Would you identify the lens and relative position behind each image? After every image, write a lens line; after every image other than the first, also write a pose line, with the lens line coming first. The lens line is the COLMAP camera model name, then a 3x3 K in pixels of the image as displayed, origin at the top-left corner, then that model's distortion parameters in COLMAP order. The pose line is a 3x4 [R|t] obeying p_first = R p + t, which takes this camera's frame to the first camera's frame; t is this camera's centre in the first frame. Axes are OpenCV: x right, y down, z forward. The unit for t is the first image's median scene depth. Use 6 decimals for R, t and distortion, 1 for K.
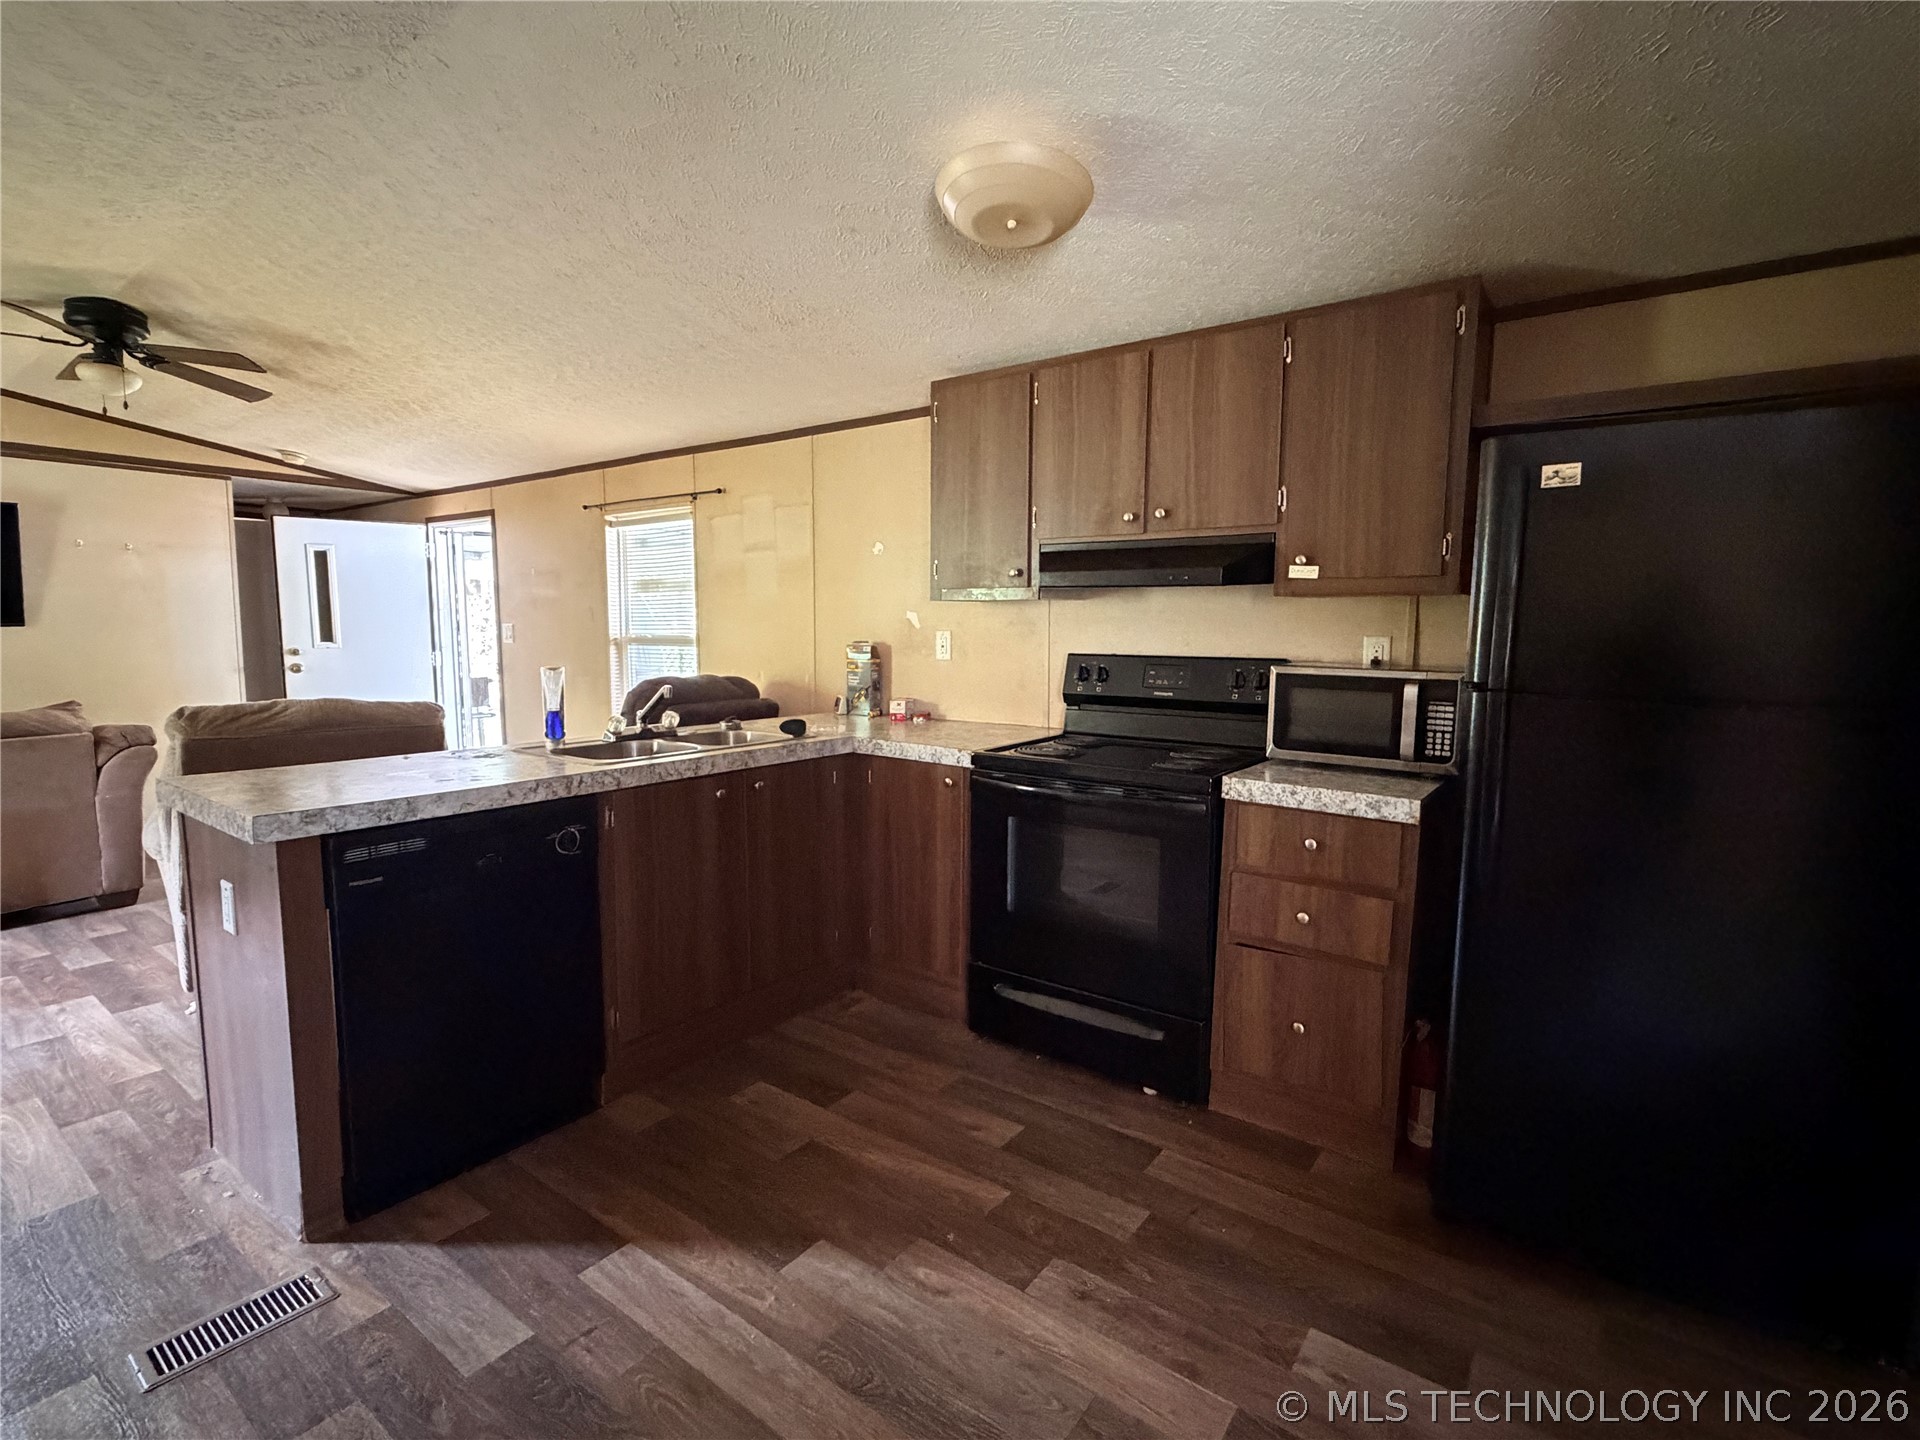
lens RADIAL K [[909.6, 0, 960.0], [0, 909.6, 720.0], [0, 0, 1]] dist [0.002374, -0.000191]
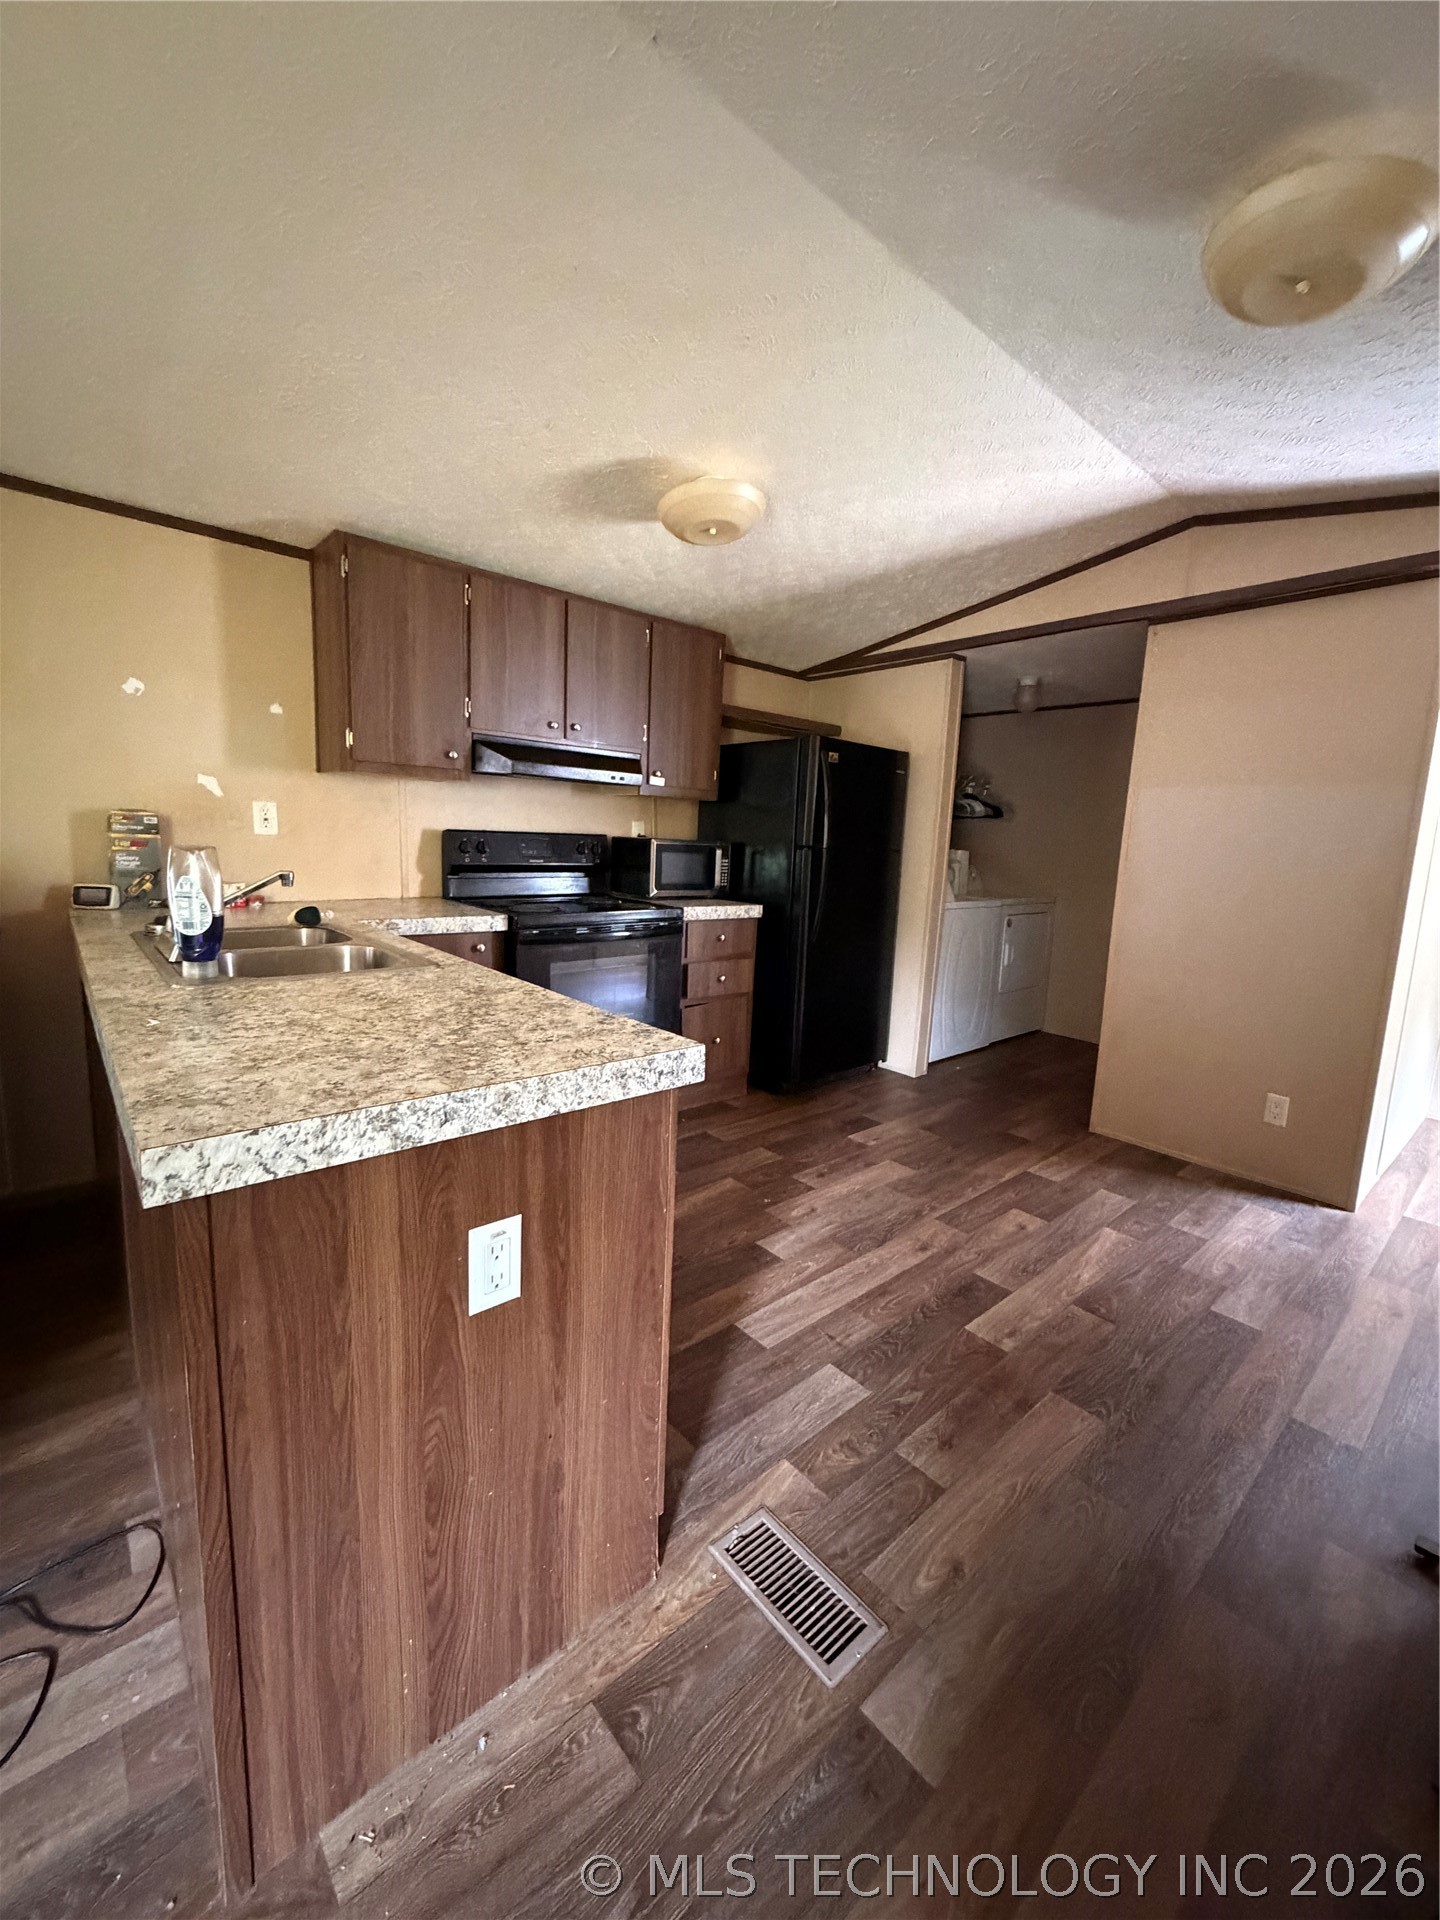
lens RADIAL K [[762.1, 0, 721.9], [0, 762.1, 953.6], [0, 0, 1]] dist [-0.001744, -0.000070]
pose [[0.210930, -0.148922, 0.966090, -0.970314], [0.063669, 0.988321, 0.138448, -0.038269], [-0.975425, 0.032307, 0.217948, 0.598599]]
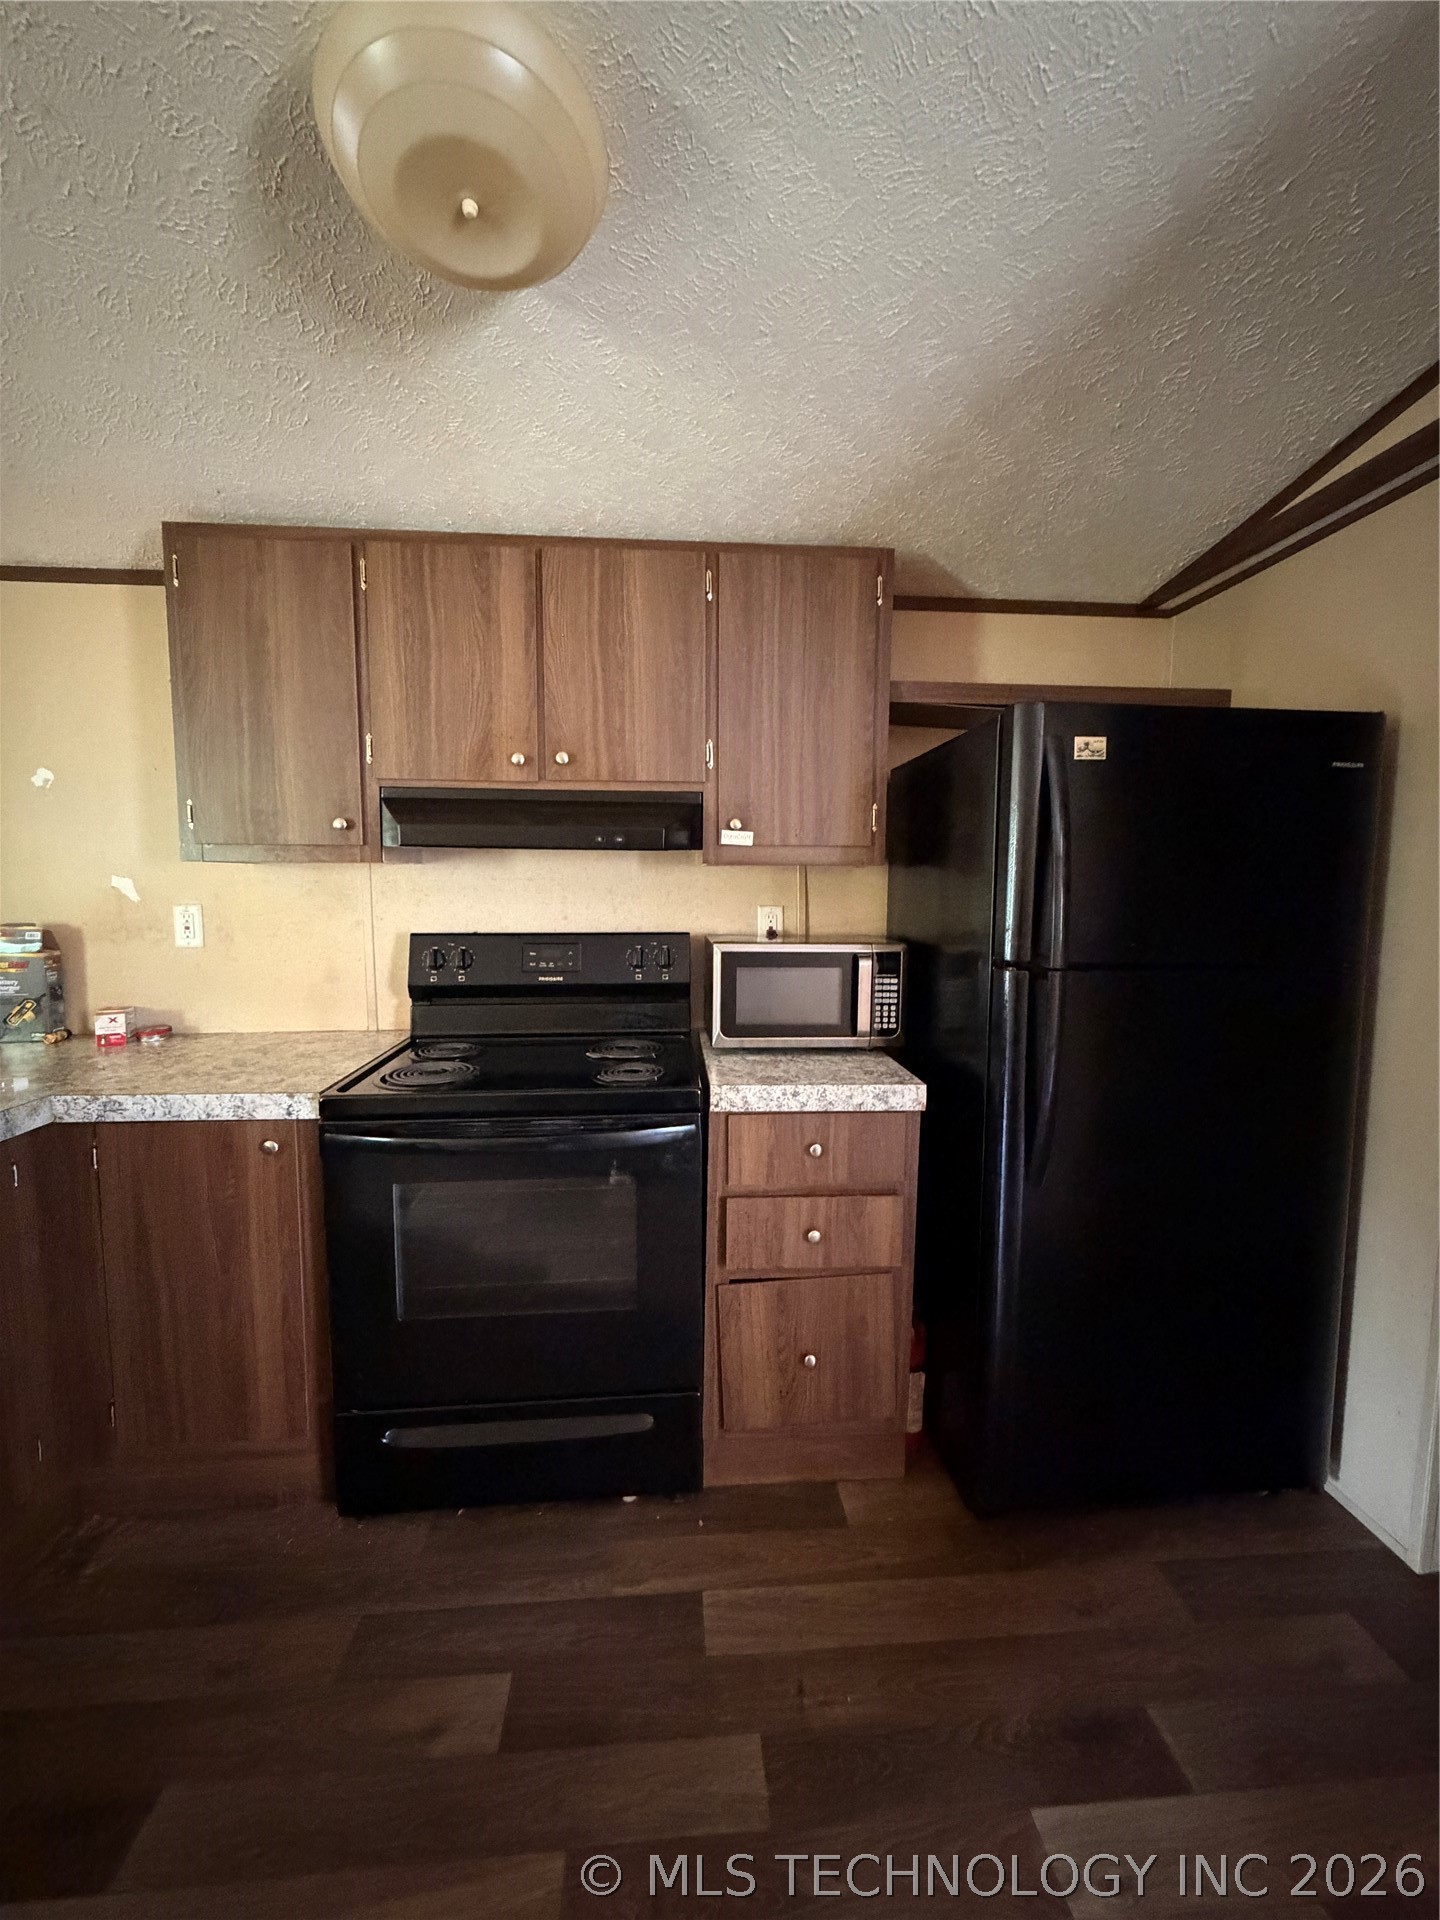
lens RADIAL K [[762.1, 0, 721.9], [0, 762.1, 953.6], [0, 0, 1]] dist [-0.001744, -0.000070]
pose [[0.755493, -0.060217, 0.652384, -0.131434], [0.069832, 0.997496, 0.011203, -0.058321], [-0.651425, 0.037093, 0.757806, 0.445380]]
